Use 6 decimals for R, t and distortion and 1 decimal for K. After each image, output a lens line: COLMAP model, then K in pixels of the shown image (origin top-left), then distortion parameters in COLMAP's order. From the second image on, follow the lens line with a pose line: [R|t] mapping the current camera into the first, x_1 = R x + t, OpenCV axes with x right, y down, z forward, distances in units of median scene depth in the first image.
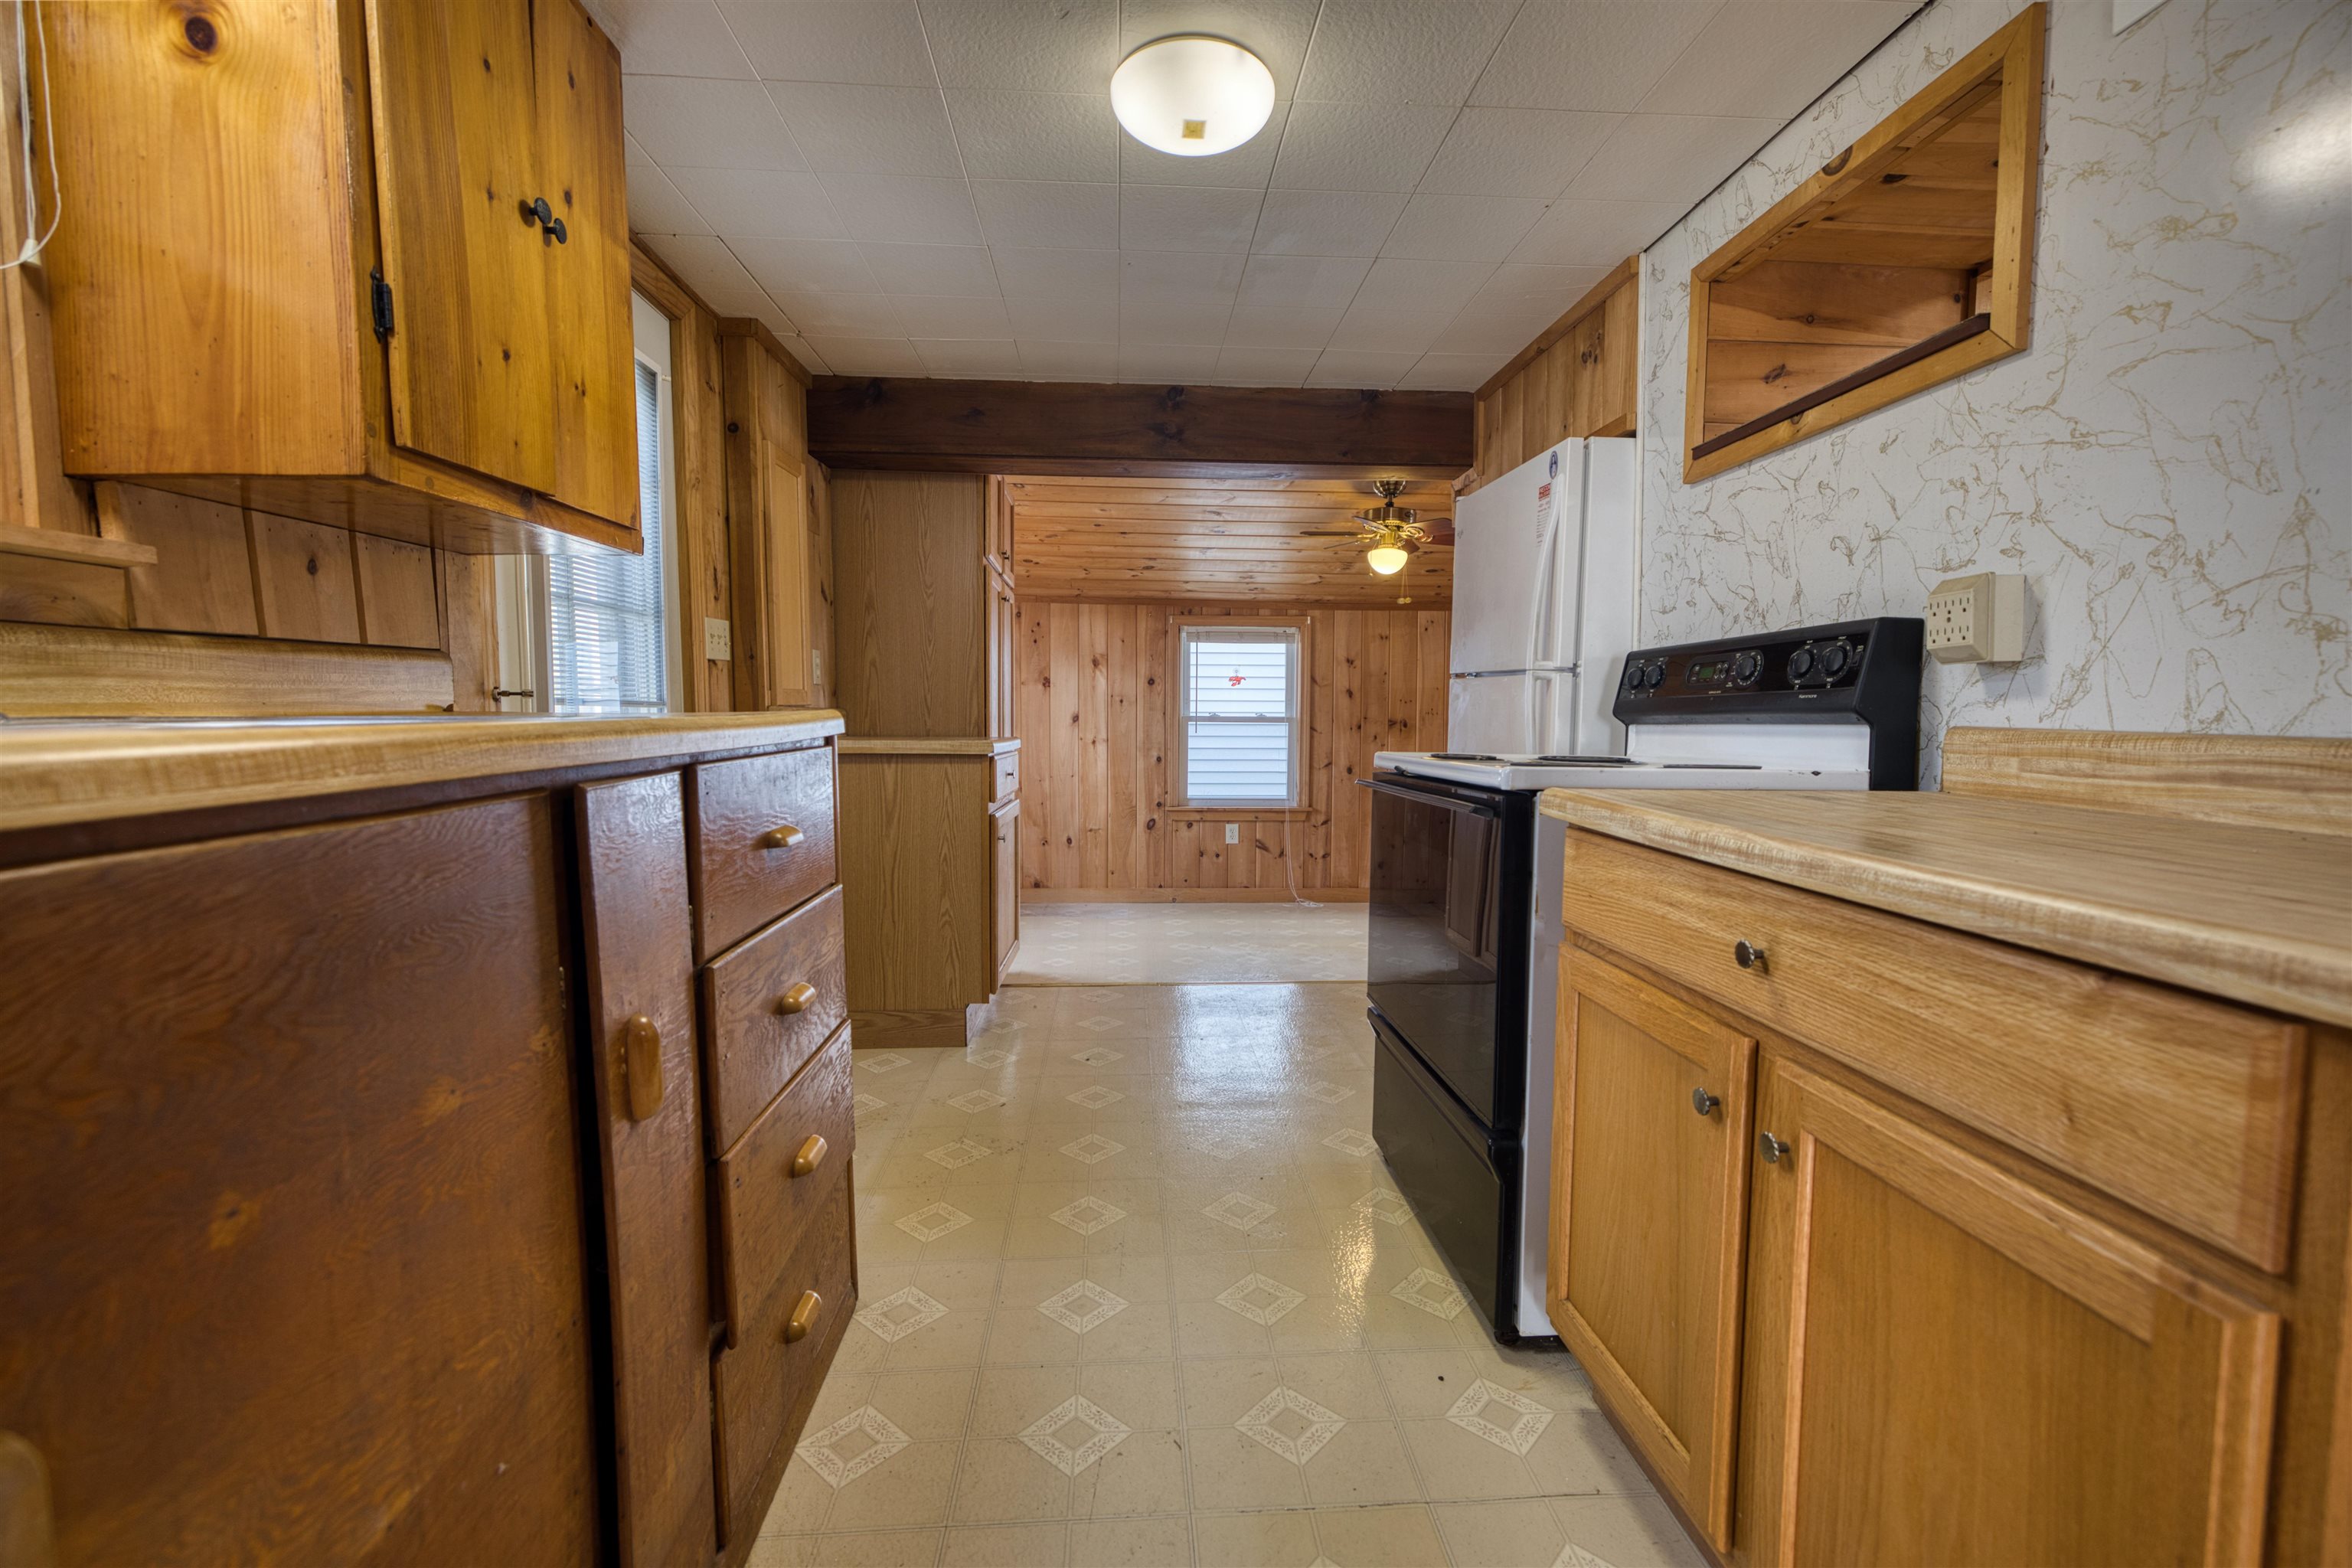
lens RADIAL K [[1019.0, 0, 1176.3], [0, 1019.0, 772.9], [0, 0, 1]] dist [0.002015, 0.000383]
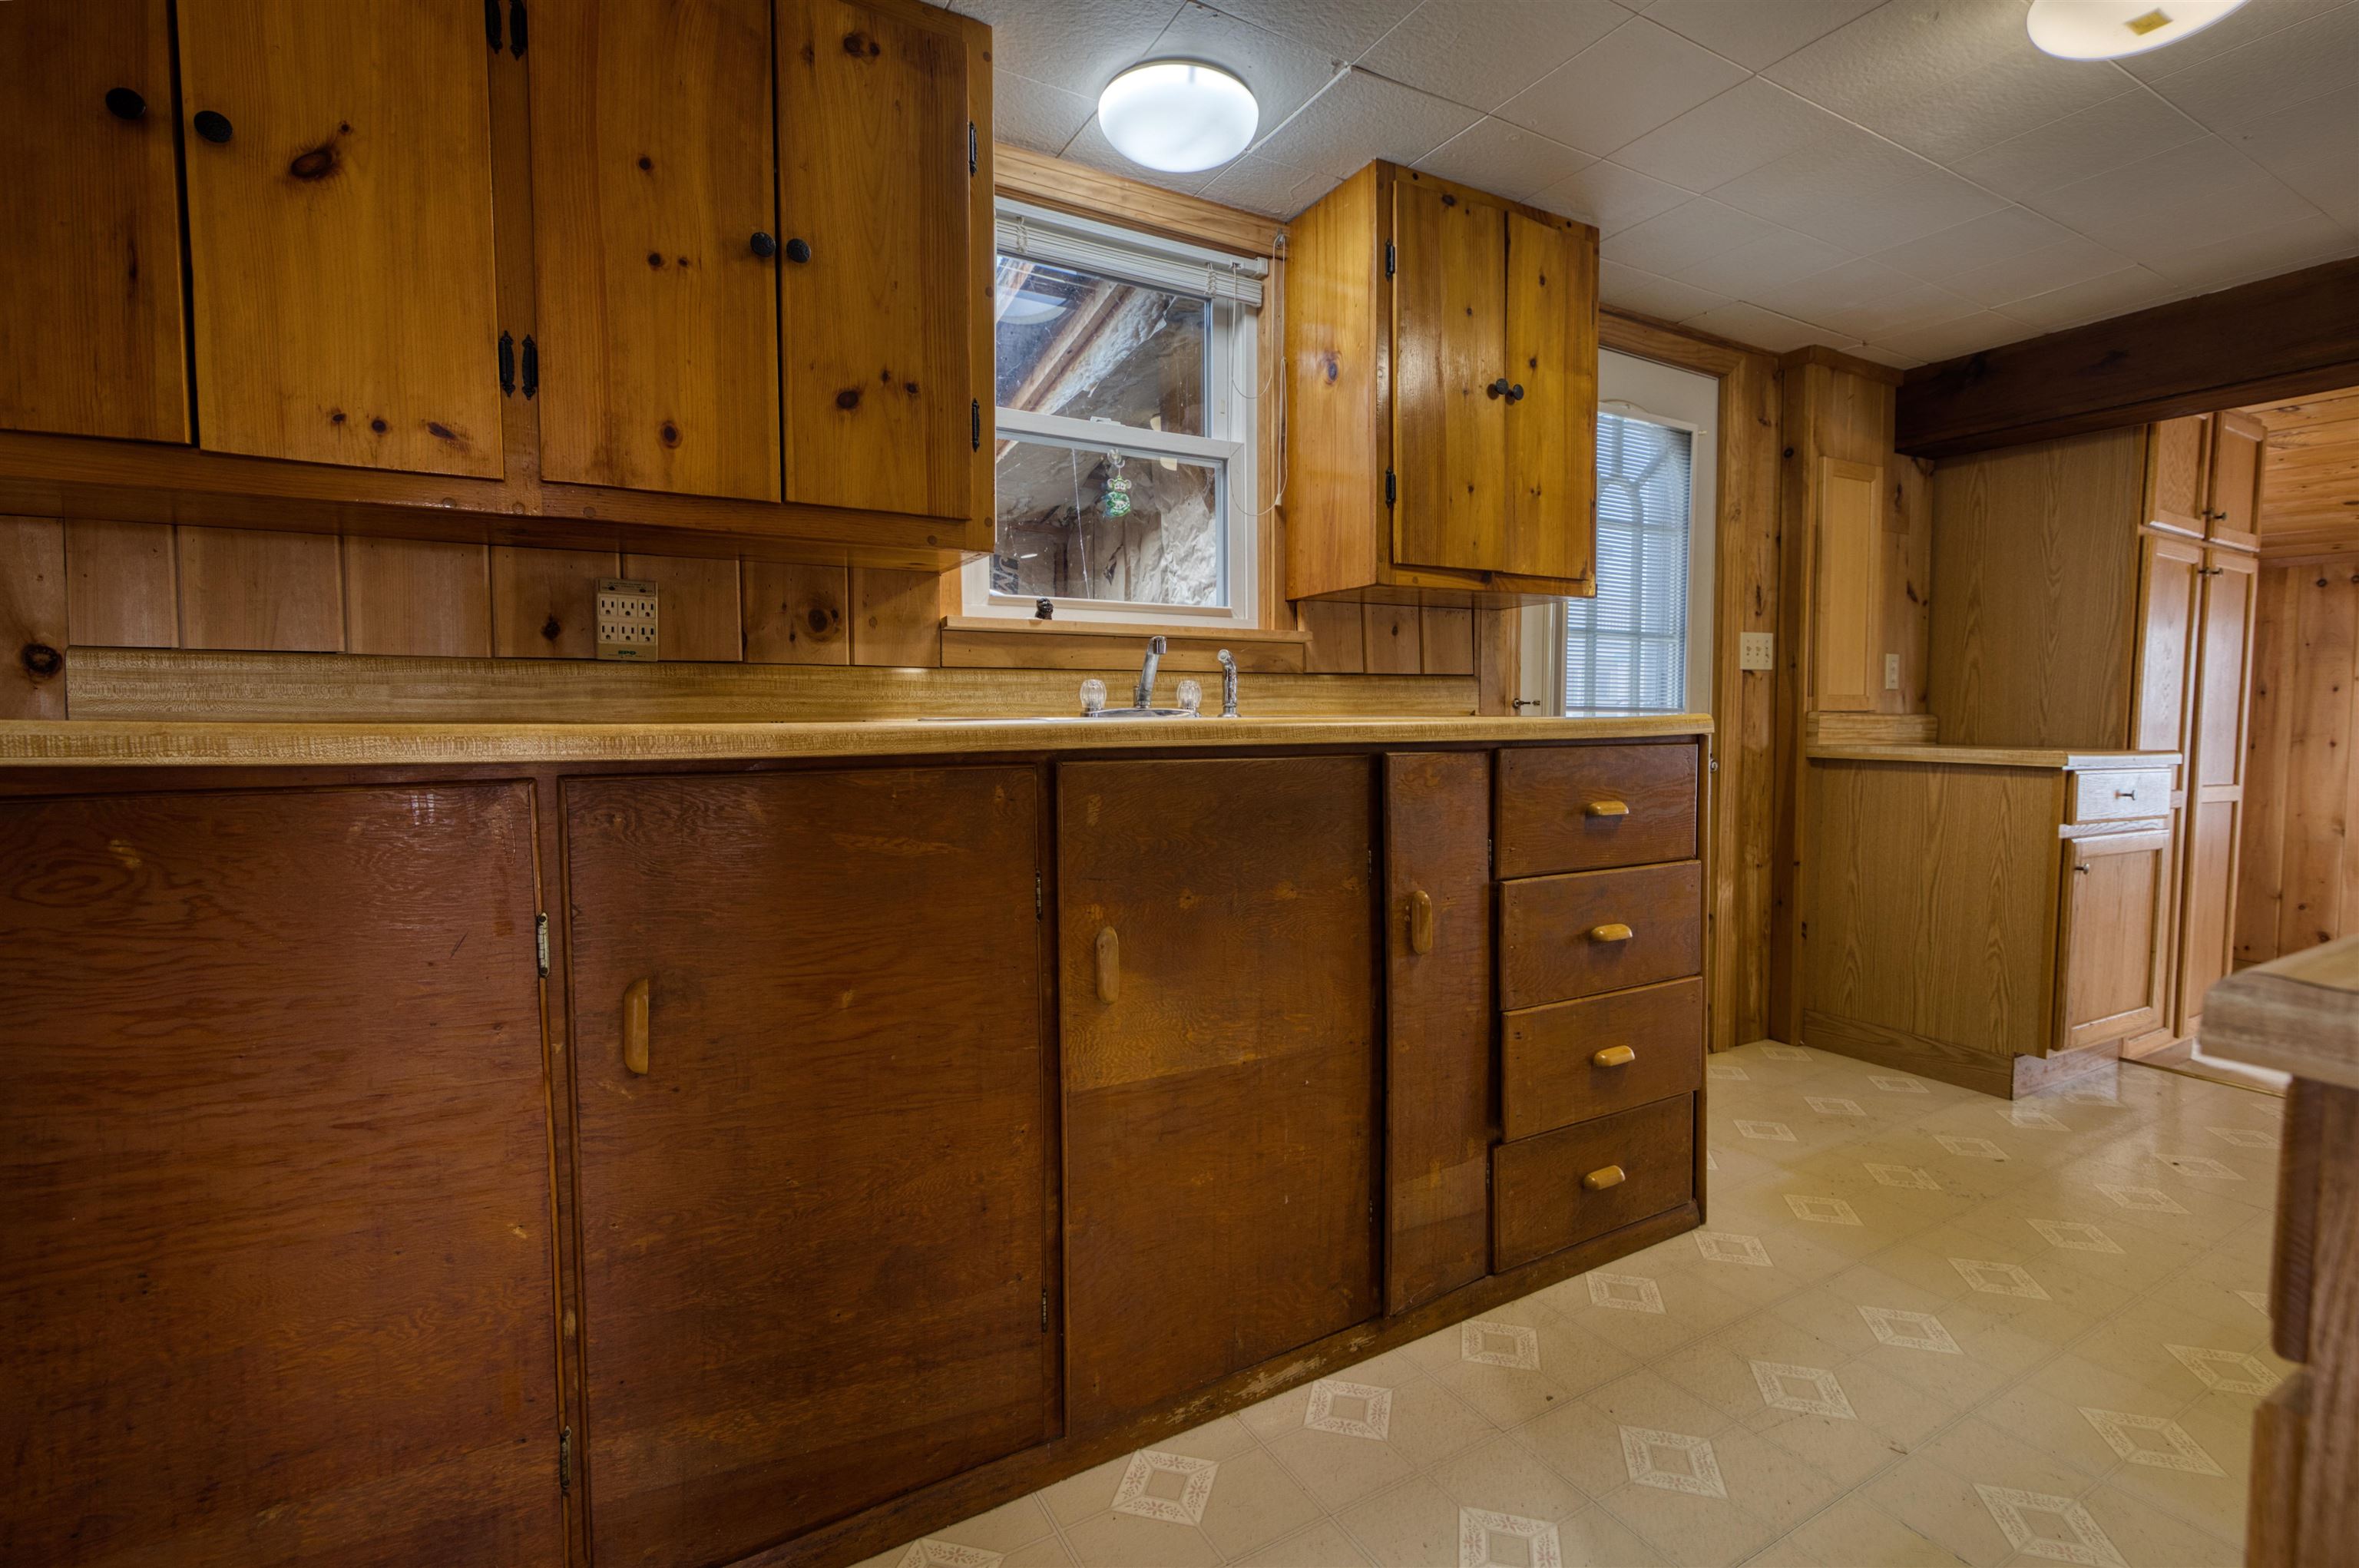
lens RADIAL K [[1040.8, 0, 1185.4], [0, 1040.8, 772.8], [0, 0, 1]] dist [0.001822, 0.000383]
pose [[0.445922, 0.048661, -0.893748, 0.455303], [-0.057224, 0.998028, 0.025787, 0.009537], [0.893241, 0.039645, 0.447827, -0.074930]]
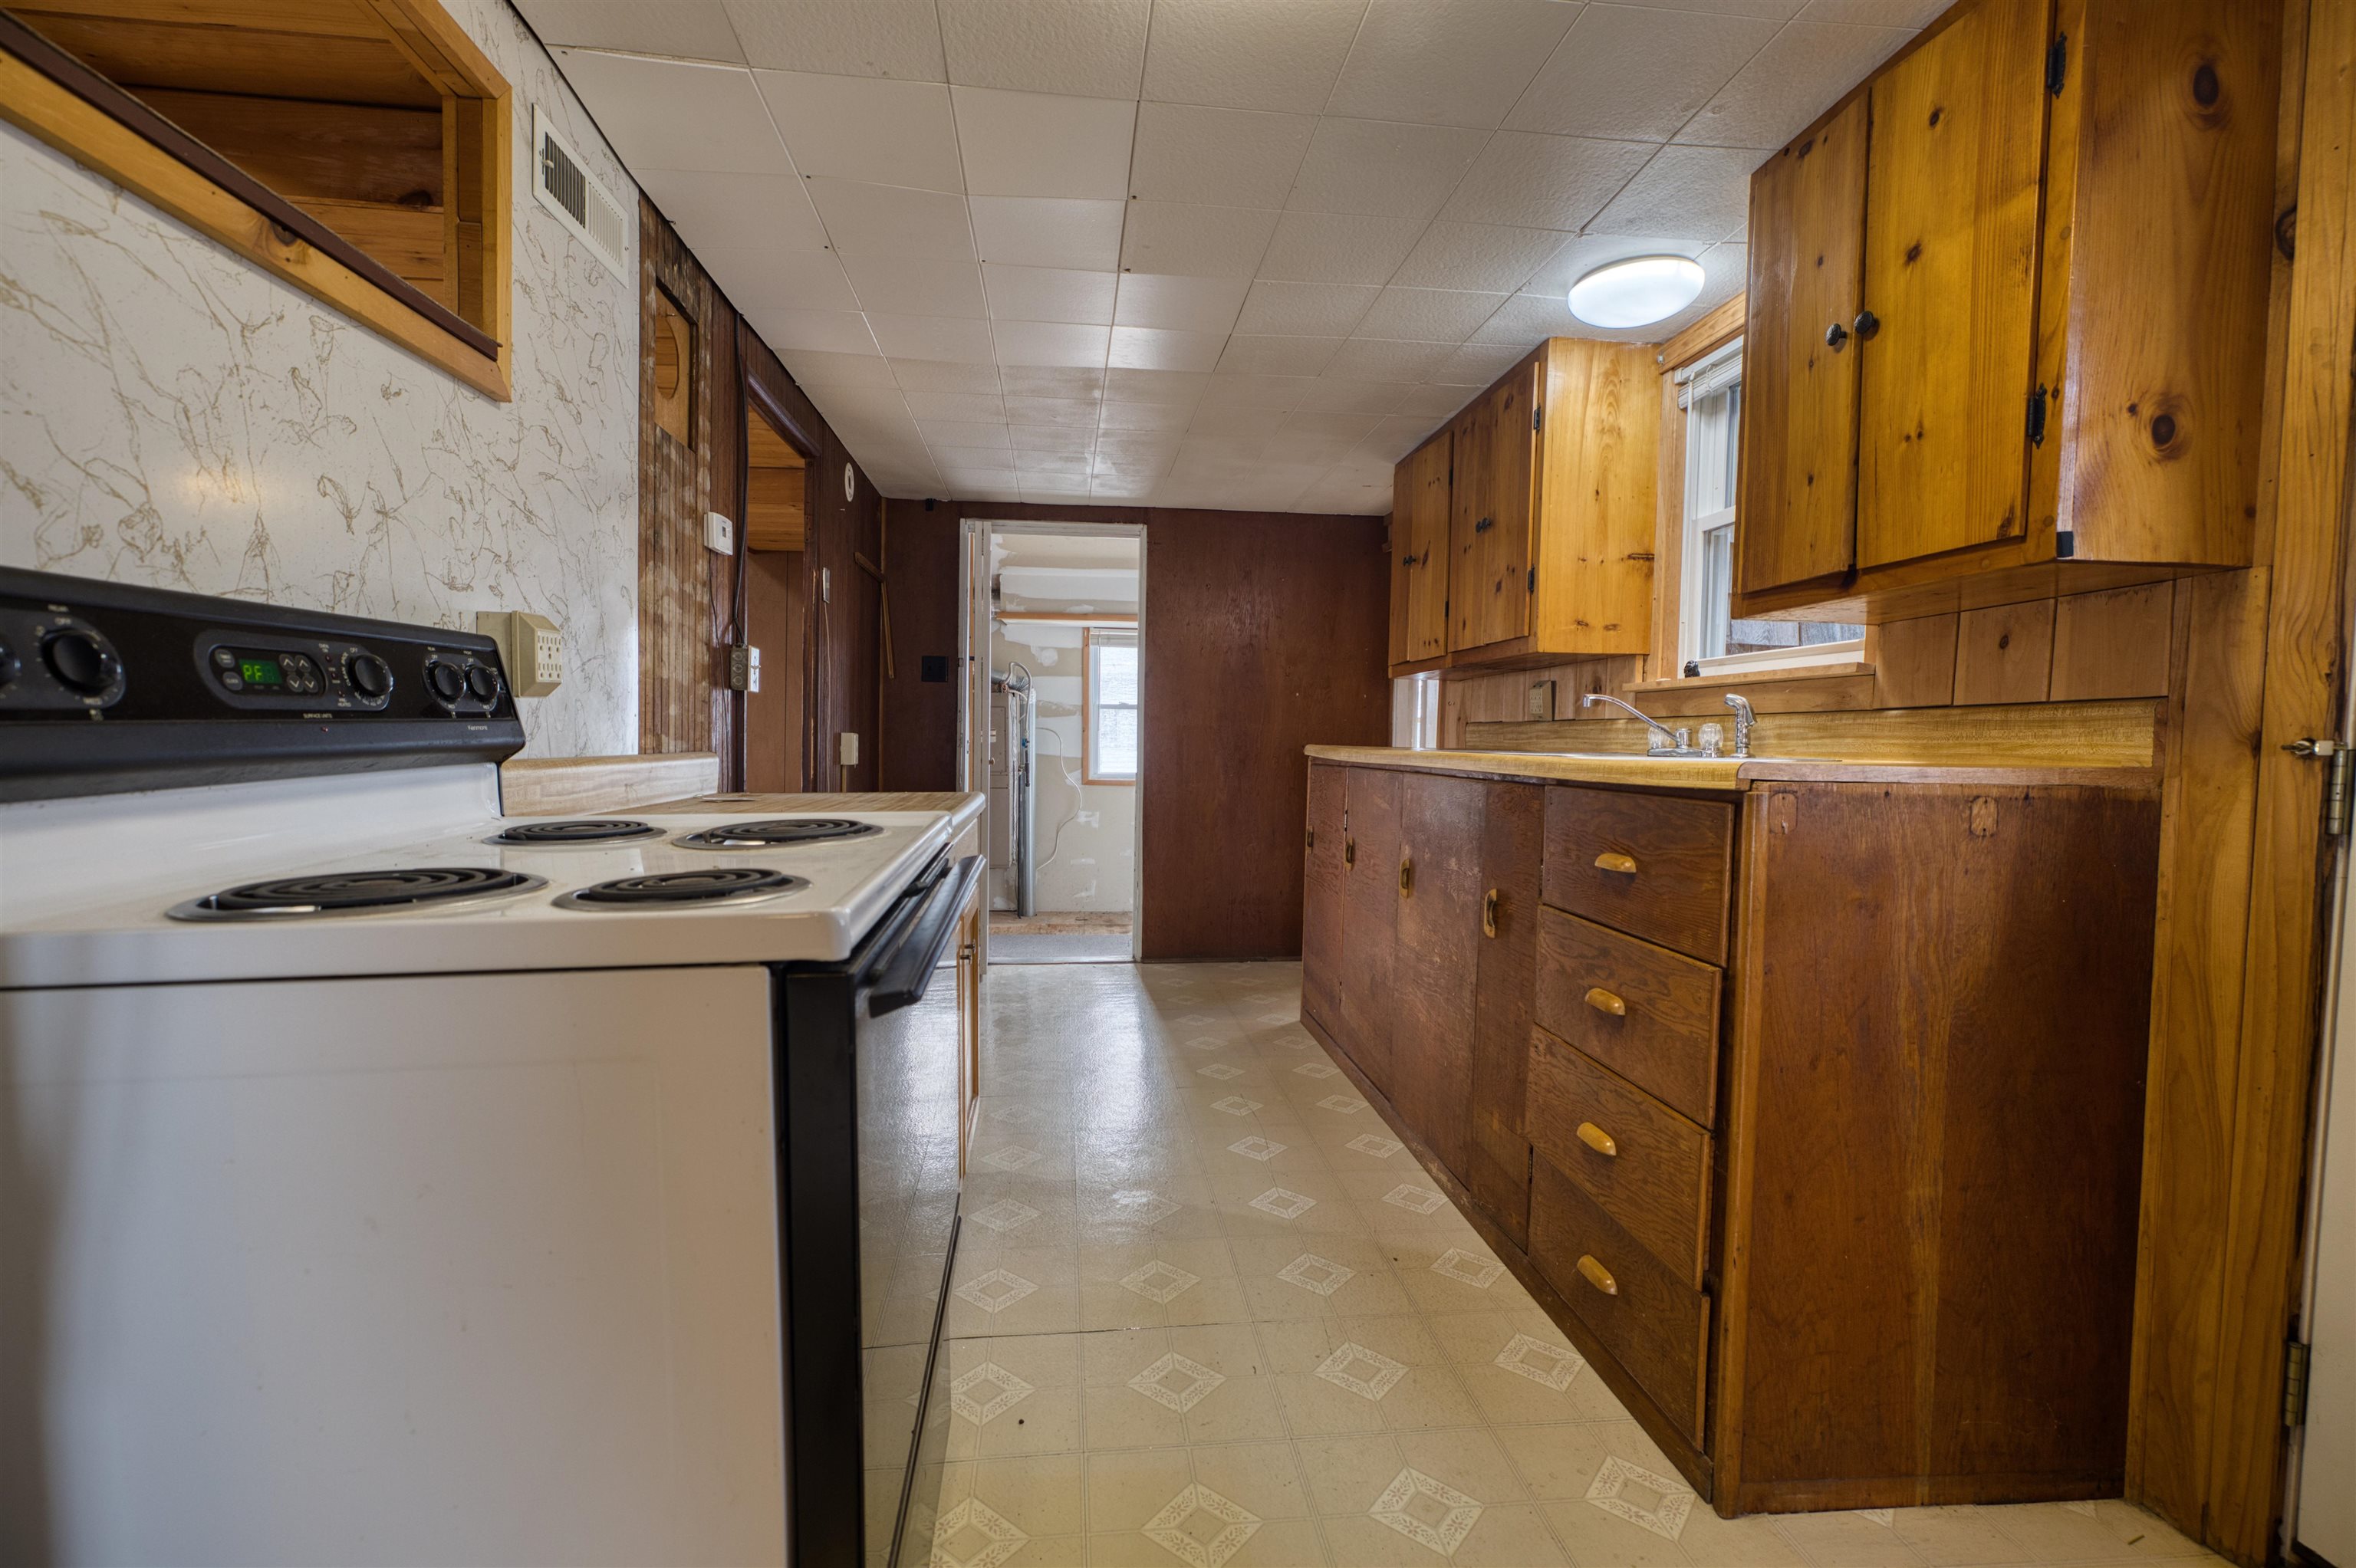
lens RADIAL K [[1026.5, 0, 1186.2], [0, 1026.5, 775.7], [0, 0, 1]] dist [0.001071, -0.000032]
pose [[-0.998170, -0.010407, -0.059563, 0.145351], [-0.016605, 0.994382, 0.104540, -0.121948], [0.058140, 0.105338, -0.992735, 1.697390]]
